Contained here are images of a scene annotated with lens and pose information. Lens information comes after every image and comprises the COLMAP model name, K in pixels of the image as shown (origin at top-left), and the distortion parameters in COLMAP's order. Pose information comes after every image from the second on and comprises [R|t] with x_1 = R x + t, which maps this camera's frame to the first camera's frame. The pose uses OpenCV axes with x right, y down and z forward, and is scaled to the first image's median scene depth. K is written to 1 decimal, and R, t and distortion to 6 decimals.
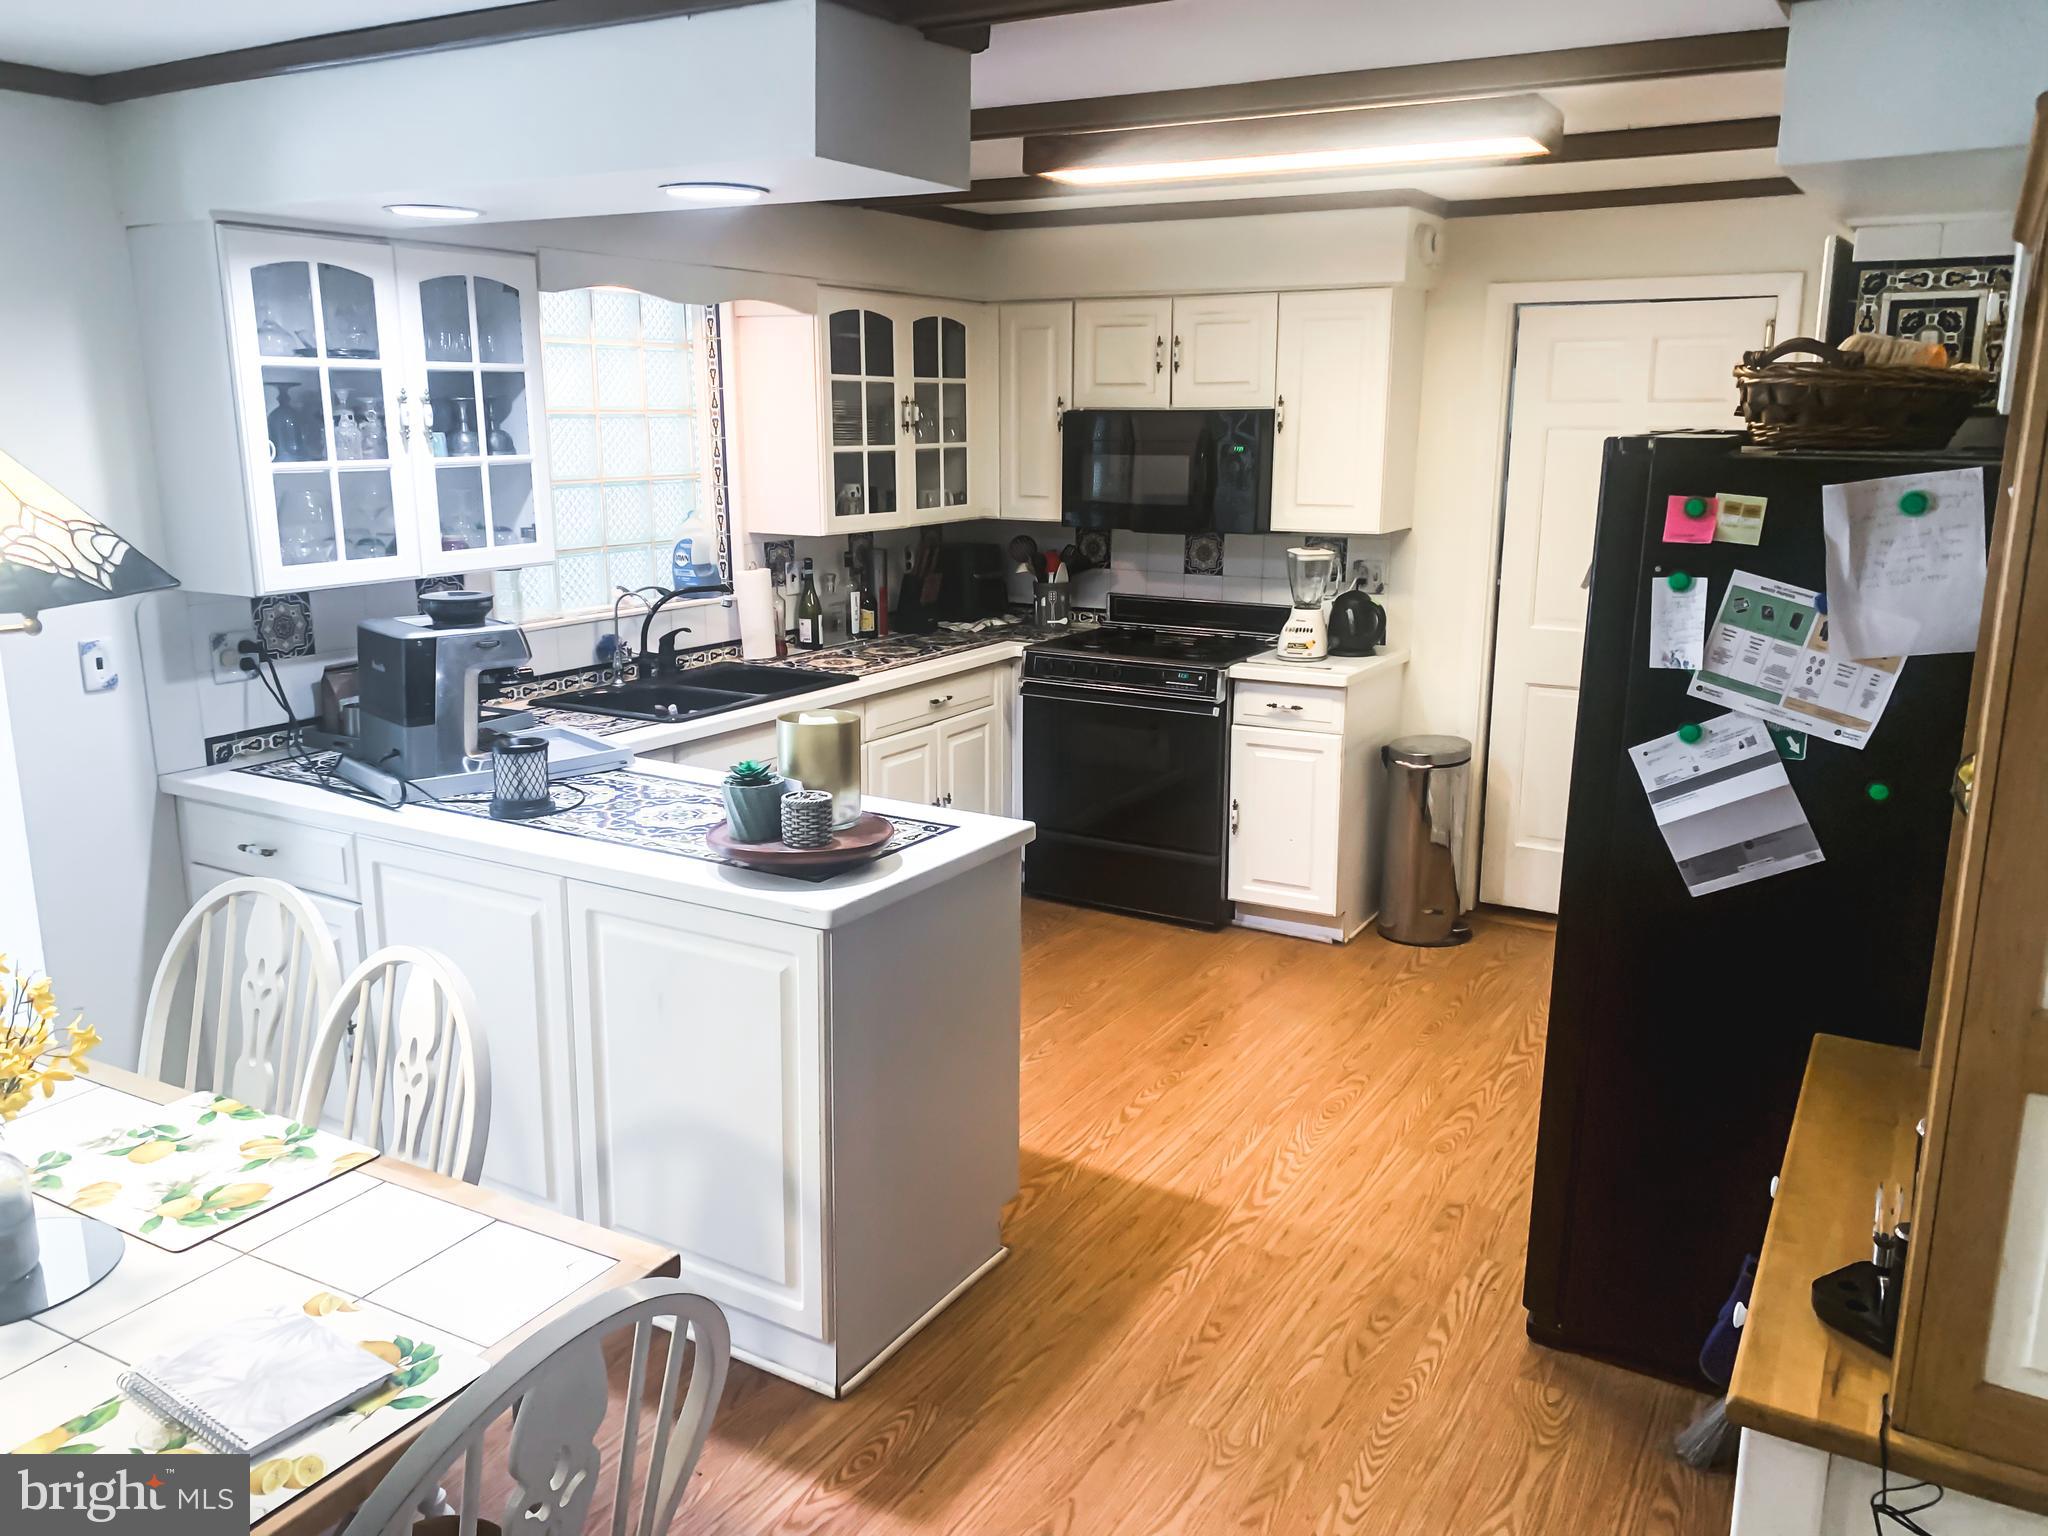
lens RADIAL K [[1541.2, 0, 1045.6], [0, 1541.2, 765.8], [0, 0, 1]] dist [0.098807, -0.149553]
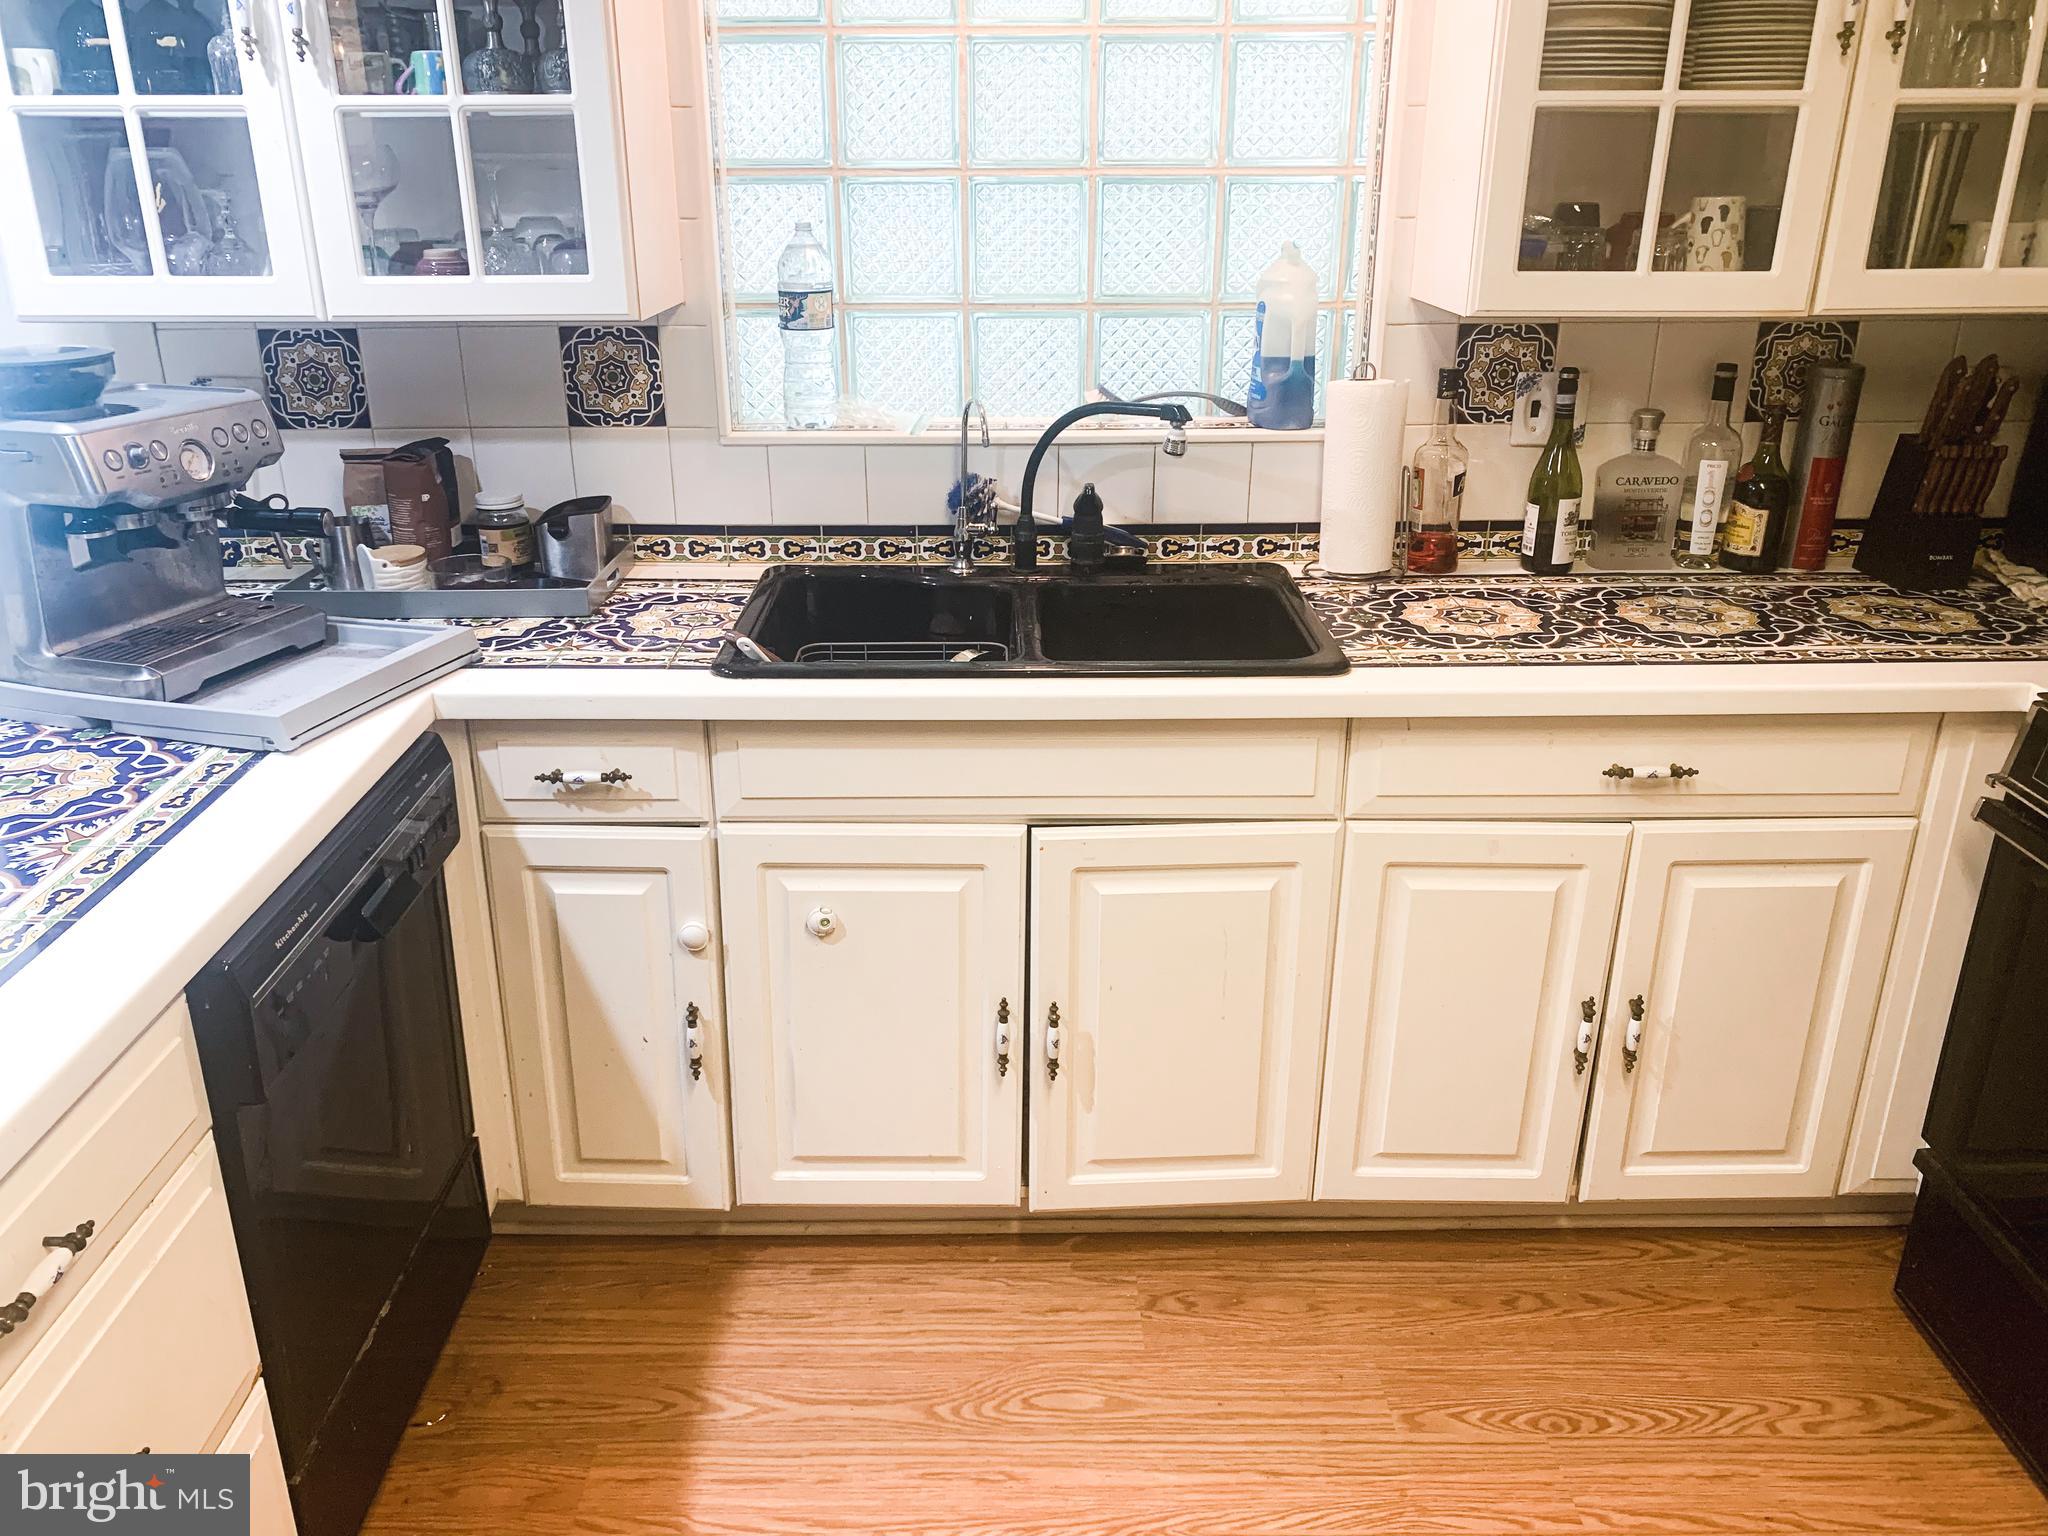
lens RADIAL K [[1591.5, 0, 1022.7], [0, 1591.5, 760.4], [0, 0, 1]] dist [0.012375, -0.006084]
pose [[0.508215, 0.313318, -0.802215, 0.178810], [-0.191093, 0.949281, 0.249698, -0.119010], [0.839763, 0.026397, 0.542312, 0.663927]]
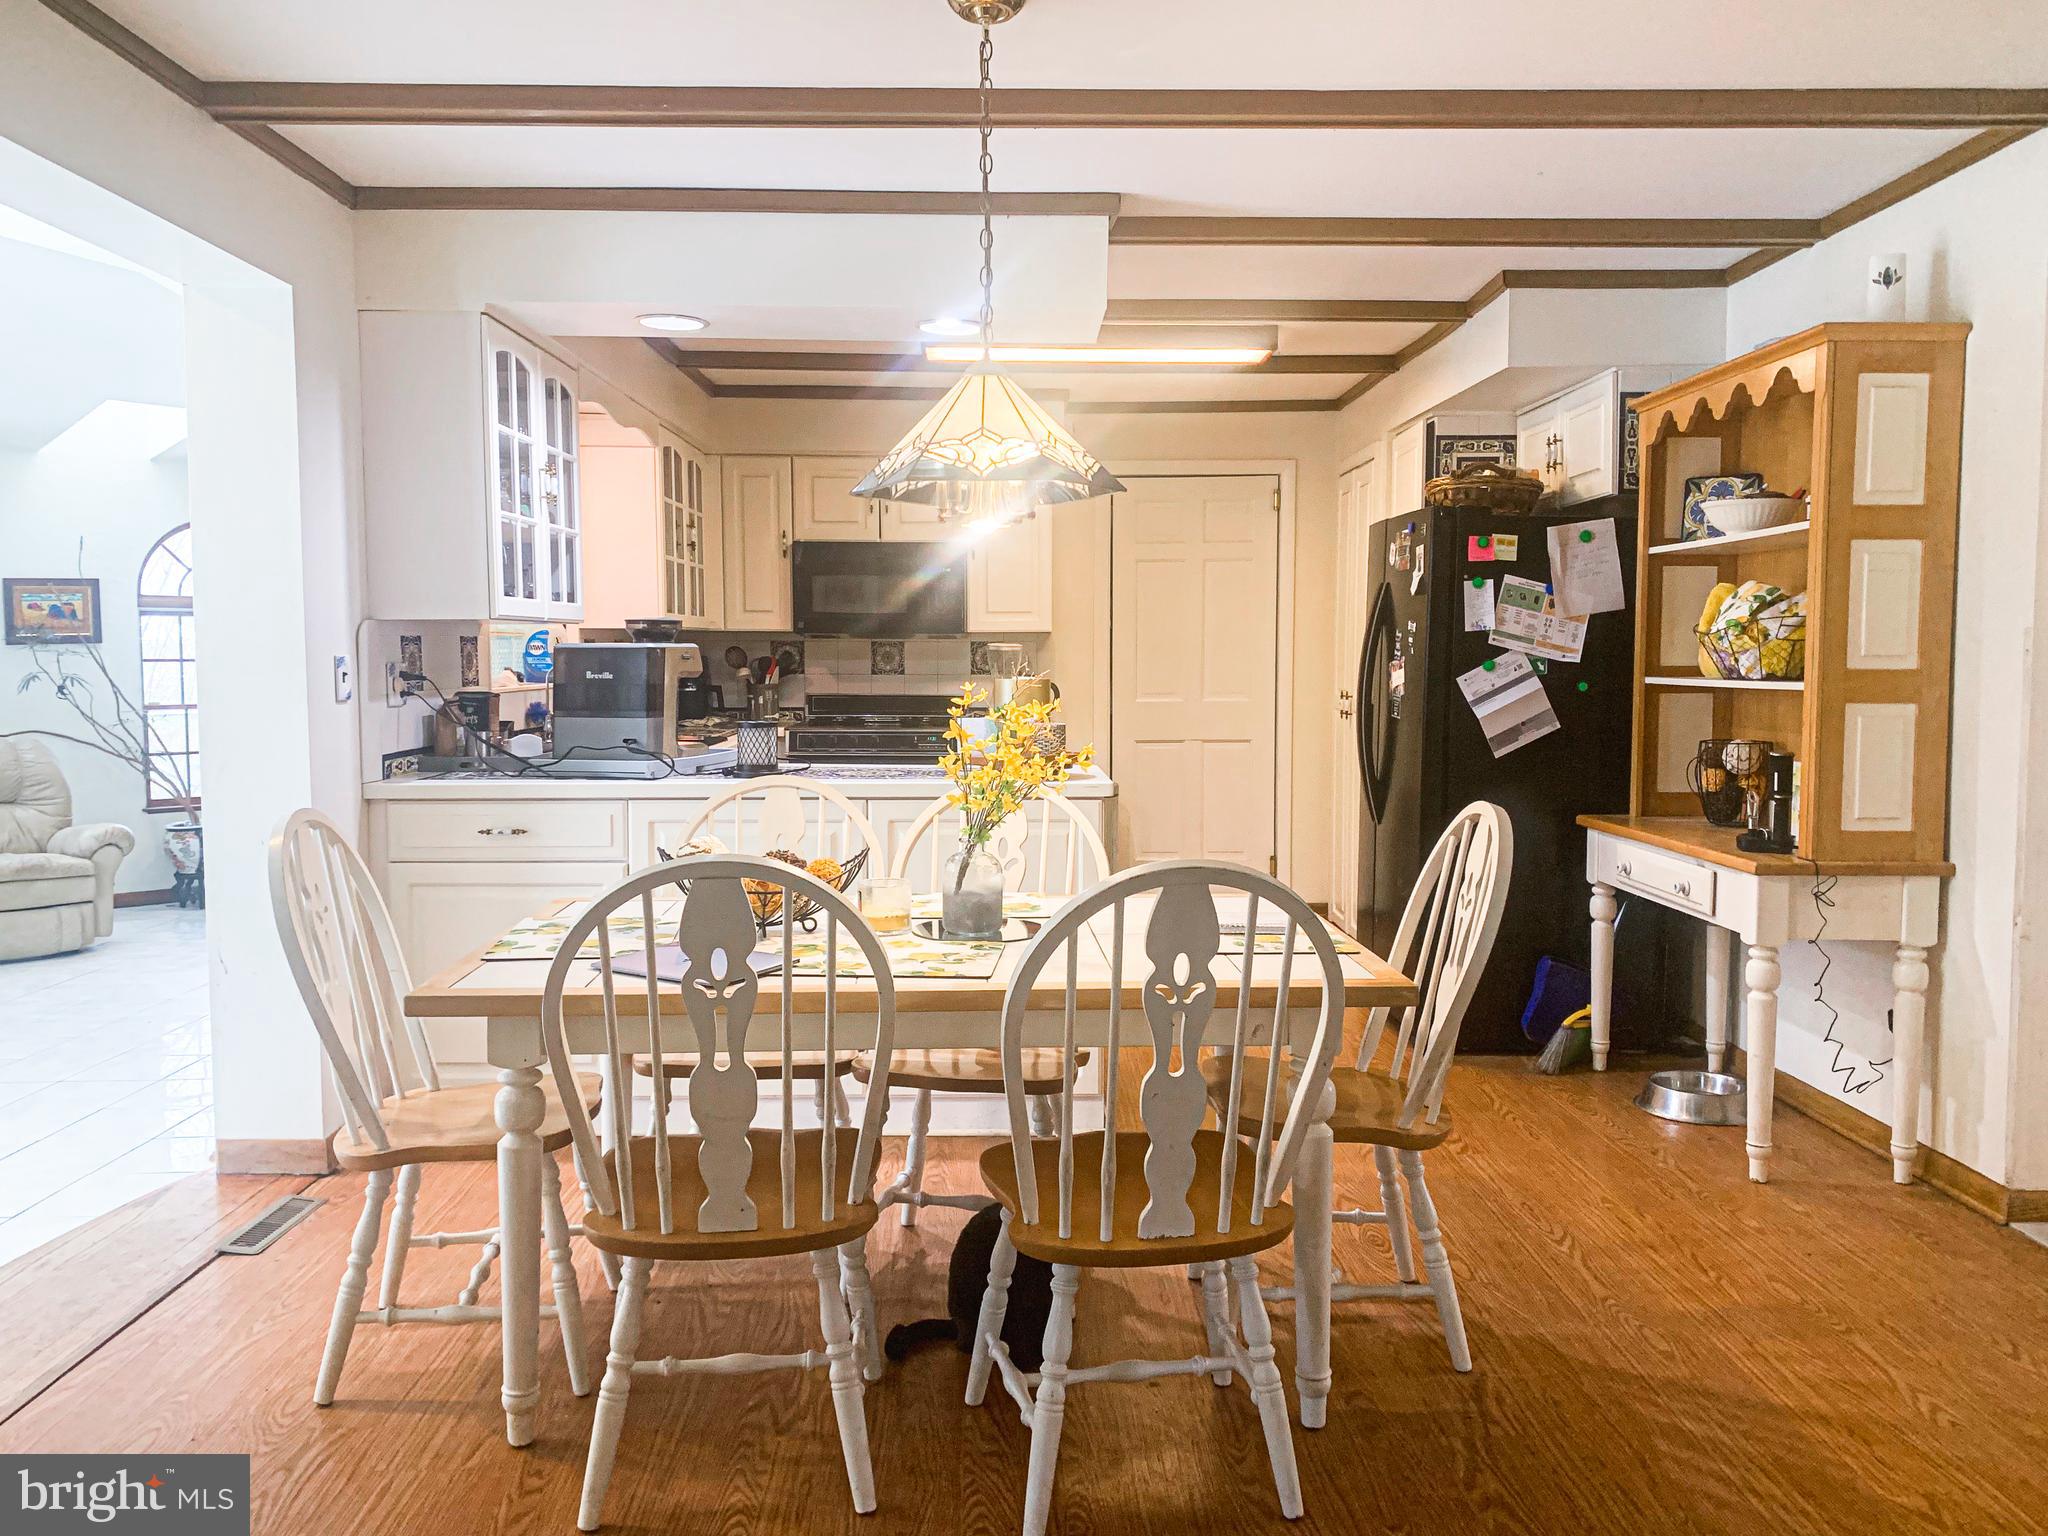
lens RADIAL K [[1560.4, 0, 1020.2], [0, 1560.4, 768.1], [0, 0, 1]] dist [0.115261, -0.174283]
pose [[0.861698, -0.041656, 0.505709, -0.517467], [0.116721, 0.986171, -0.117654, 0.130202], [-0.493815, 0.160409, 0.854644, -0.145326]]
